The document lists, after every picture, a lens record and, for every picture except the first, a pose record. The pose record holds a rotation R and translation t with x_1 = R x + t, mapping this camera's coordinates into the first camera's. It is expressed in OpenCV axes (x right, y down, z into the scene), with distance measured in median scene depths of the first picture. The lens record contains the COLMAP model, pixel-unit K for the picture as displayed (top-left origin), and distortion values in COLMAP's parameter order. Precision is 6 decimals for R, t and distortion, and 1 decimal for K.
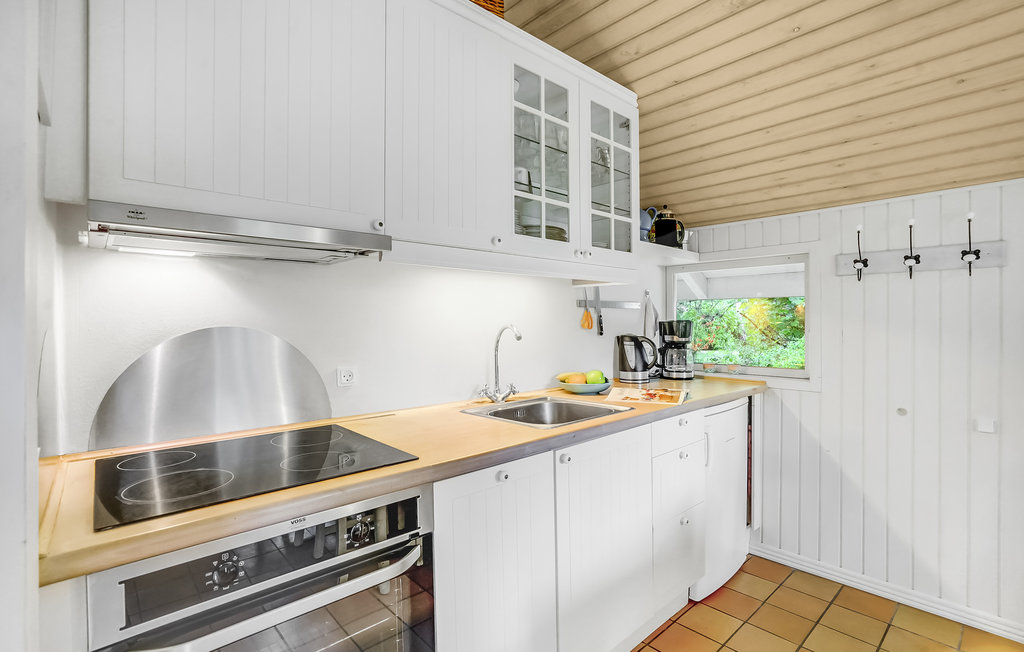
lens RADIAL K [[483.9, 0, 512.8], [0, 483.9, 315.9], [0, 0, 1]] dist [-0.008534, 0.000394]
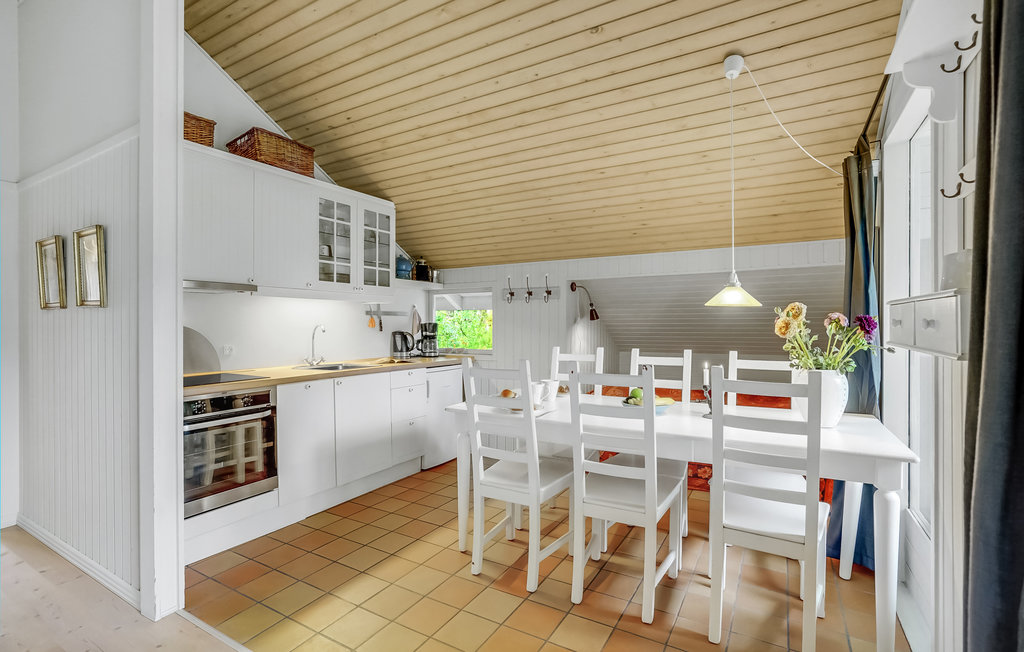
lens RADIAL K [[475.2, 0, 496.0], [0, 475.2, 324.5], [0, 0, 1]] dist [-0.001501, 0.000110]
pose [[0.962755, 0.004015, 0.270344, 0.137038], [-0.006665, 0.999938, 0.008887, -0.001978], [-0.270291, -0.010358, 0.962723, -0.871305]]
